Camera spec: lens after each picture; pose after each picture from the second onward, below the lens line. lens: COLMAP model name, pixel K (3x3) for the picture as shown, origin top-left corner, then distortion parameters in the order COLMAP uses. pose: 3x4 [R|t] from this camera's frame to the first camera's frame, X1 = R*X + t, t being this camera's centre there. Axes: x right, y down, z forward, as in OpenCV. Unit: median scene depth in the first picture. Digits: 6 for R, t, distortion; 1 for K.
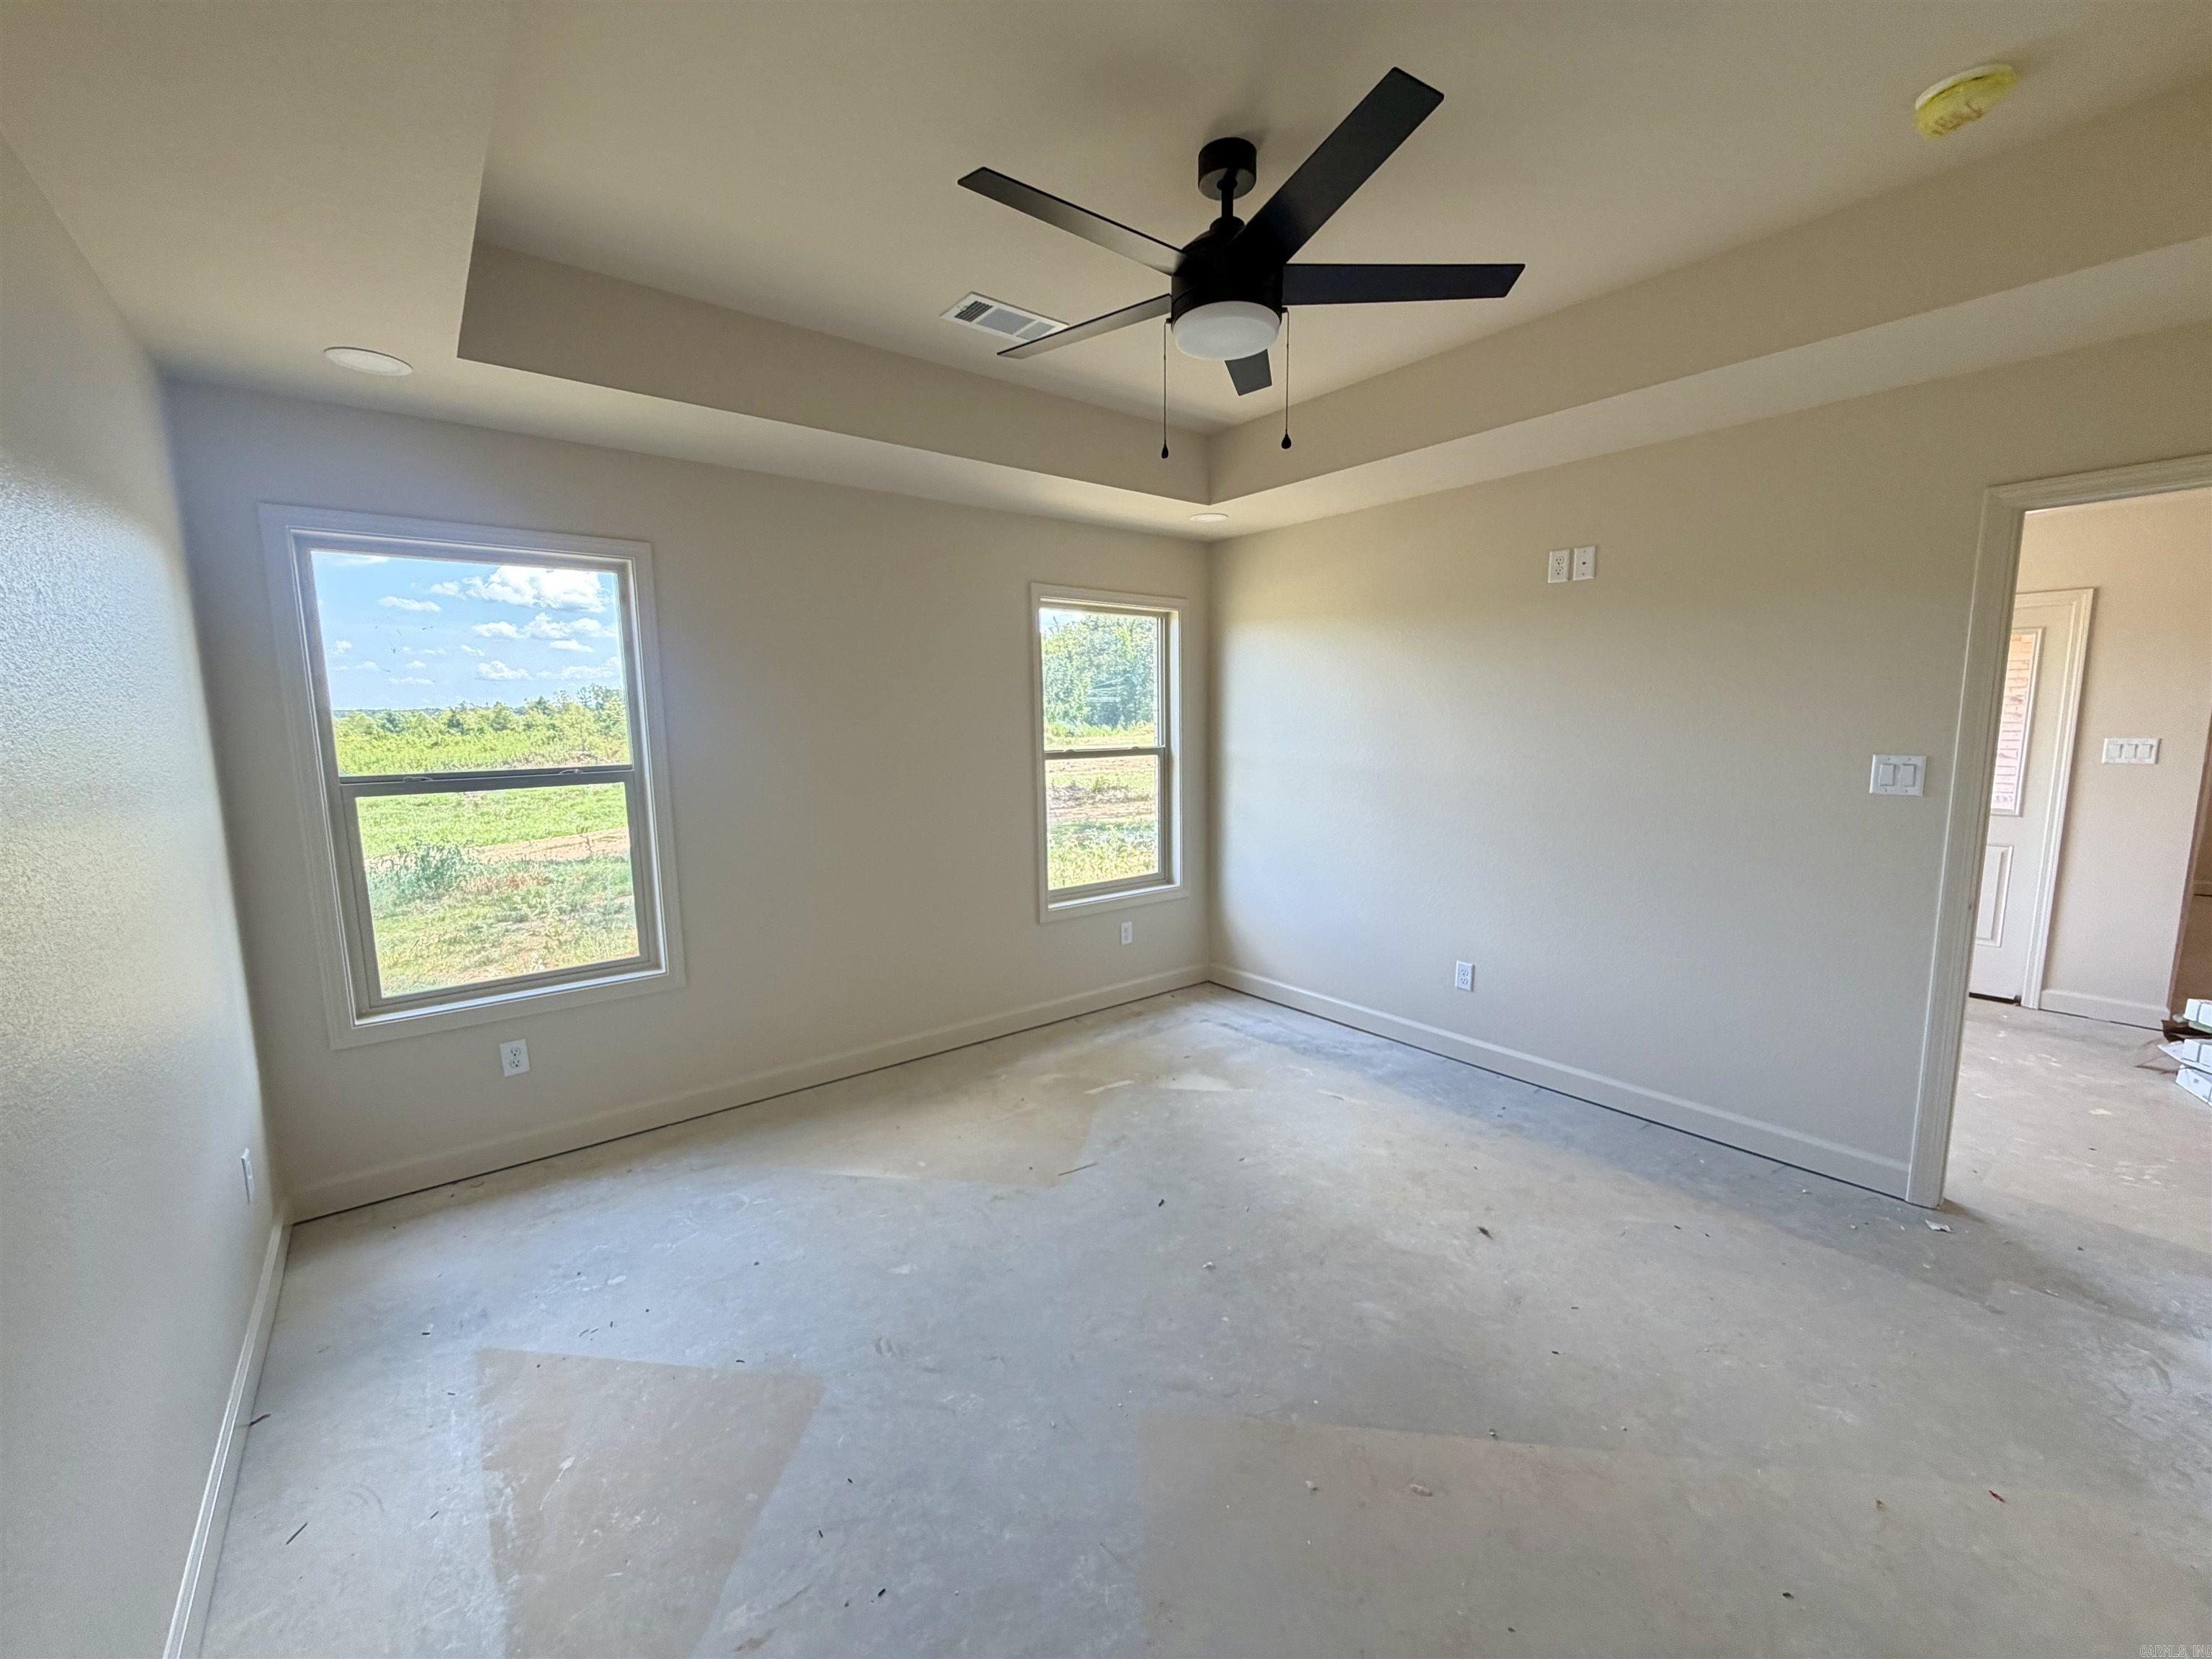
lens RADIAL K [[878.2, 0, 1101.4], [0, 878.2, 841.6], [0, 0, 1]] dist [-0.020382, 0.000100]
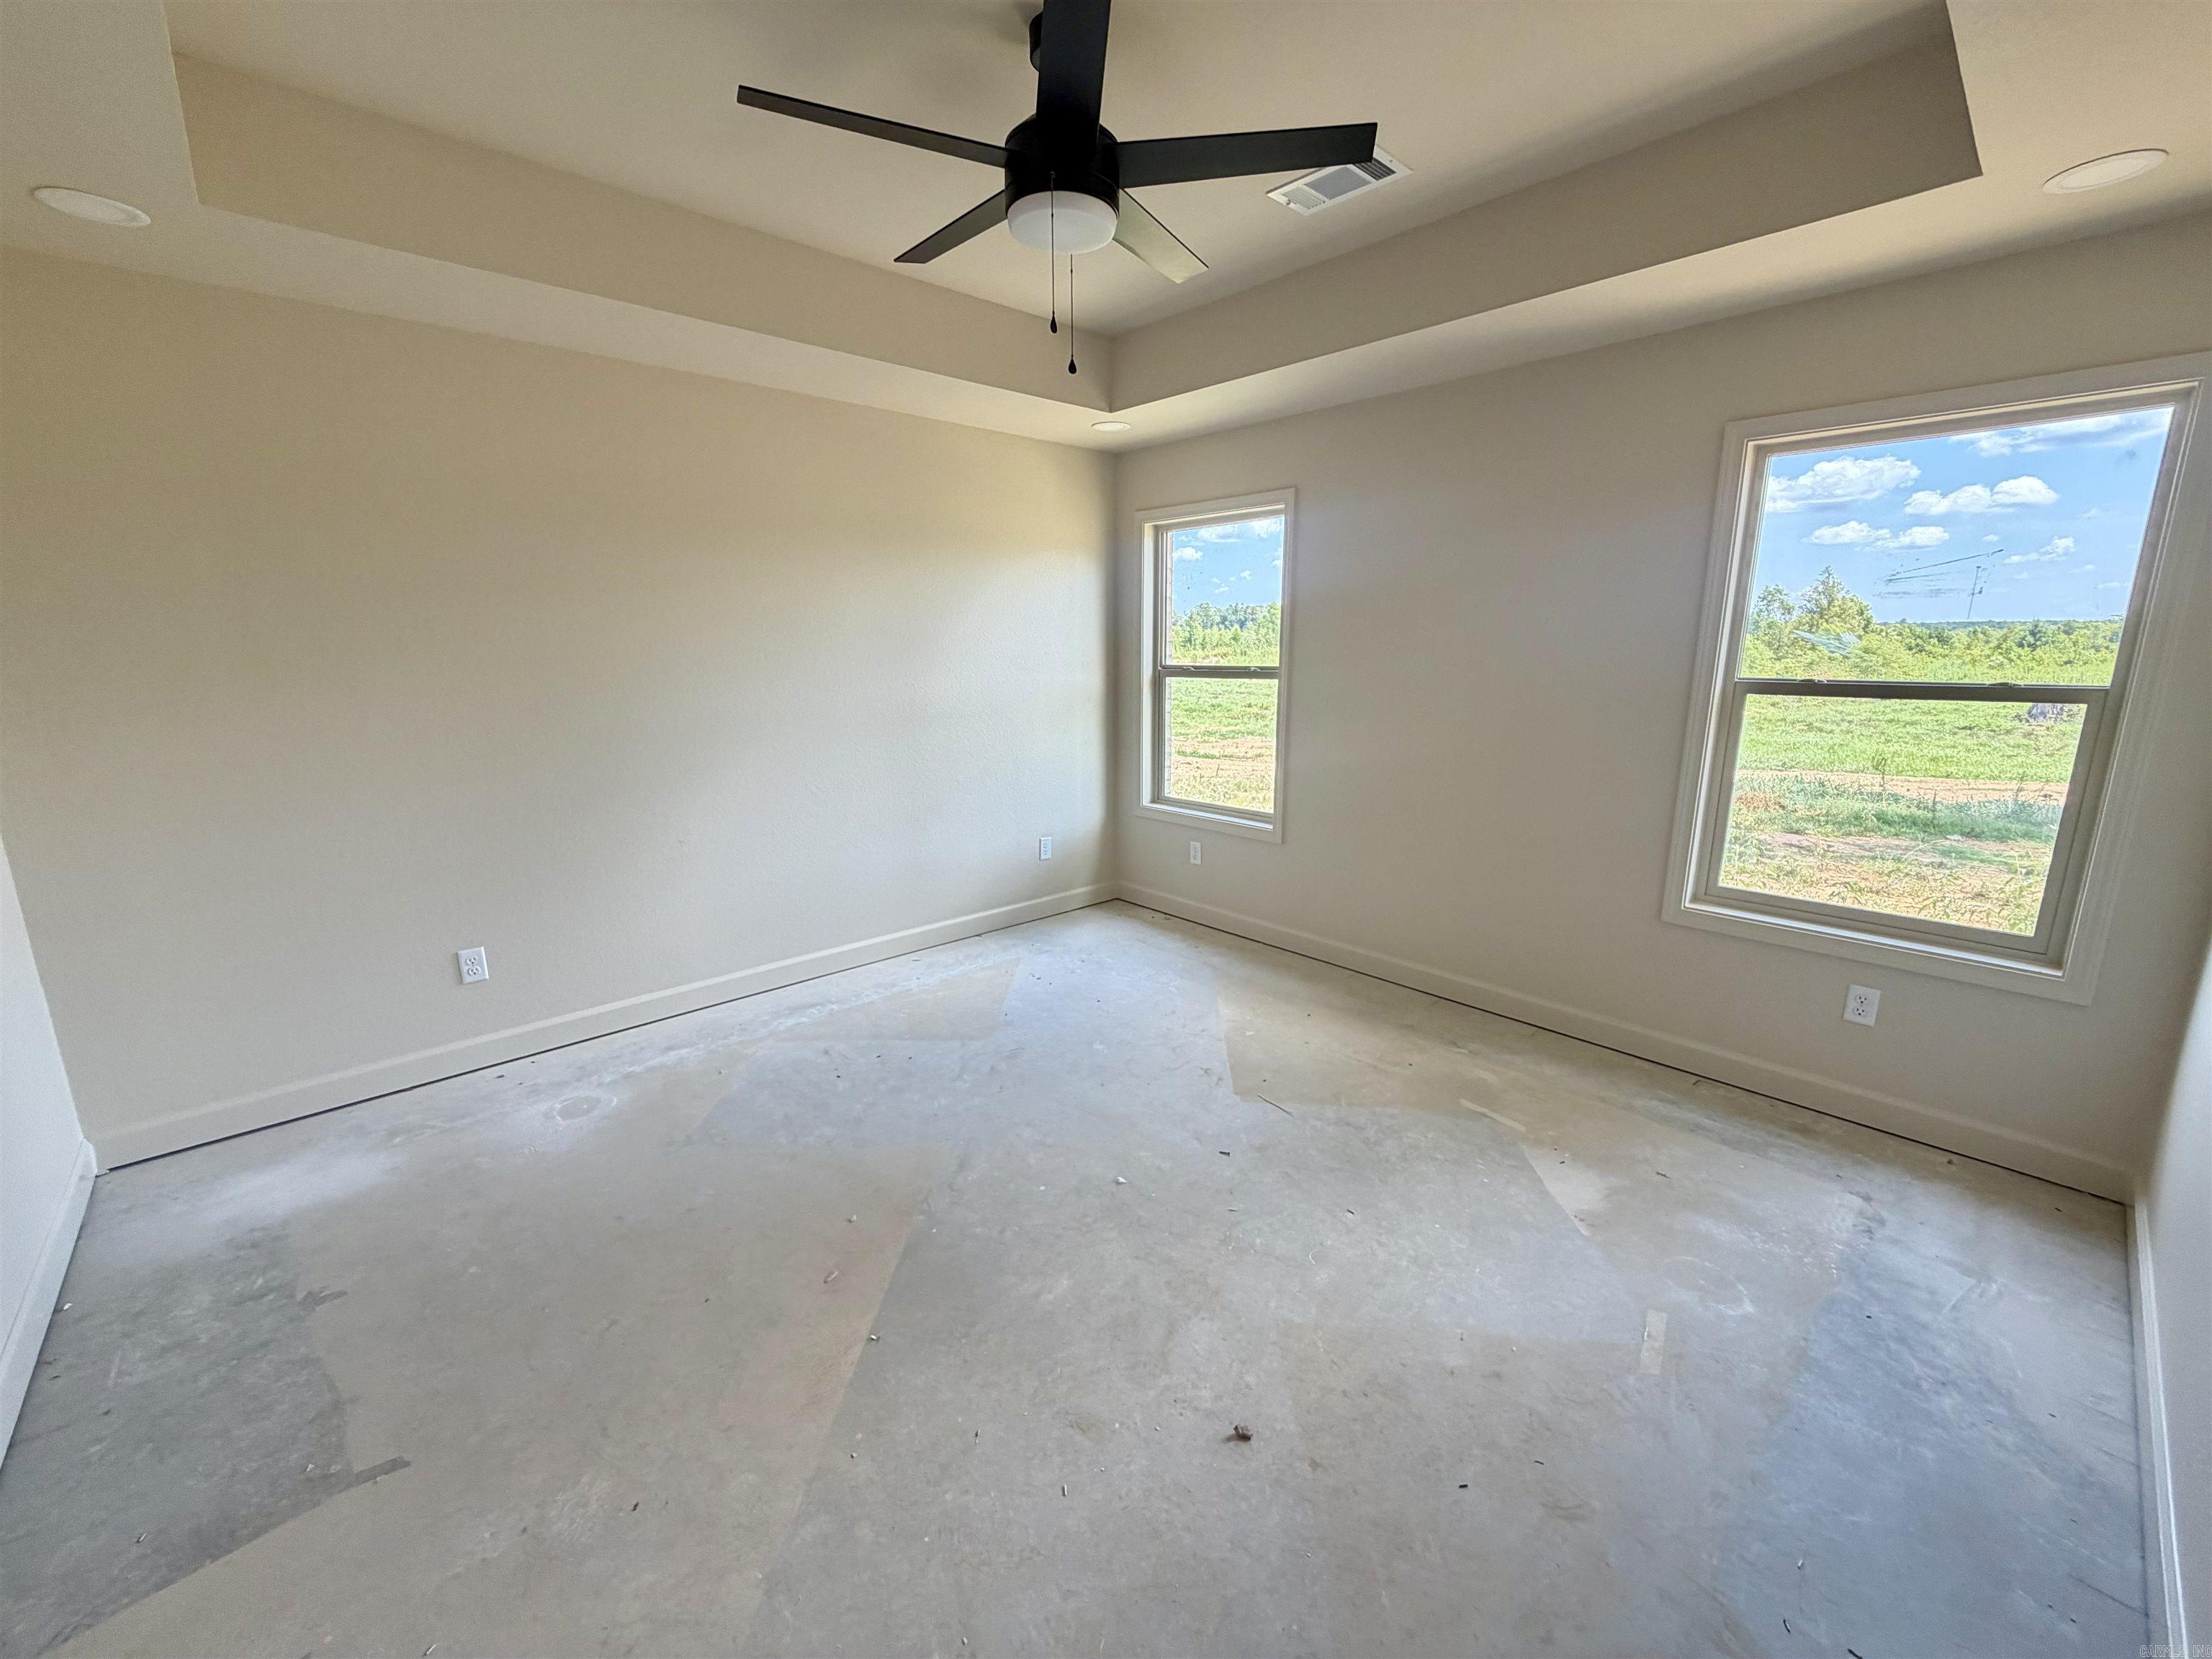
lens RADIAL K [[887.9, 0, 1096.5], [0, 887.9, 829.2], [0, 0, 1]] dist [0.010282, -0.000071]
pose [[0.073265, 0.219859, -0.972776, 0.724851], [-0.133688, 0.968760, 0.208883, -0.085637], [0.988312, 0.114745, 0.100369, 0.573062]]
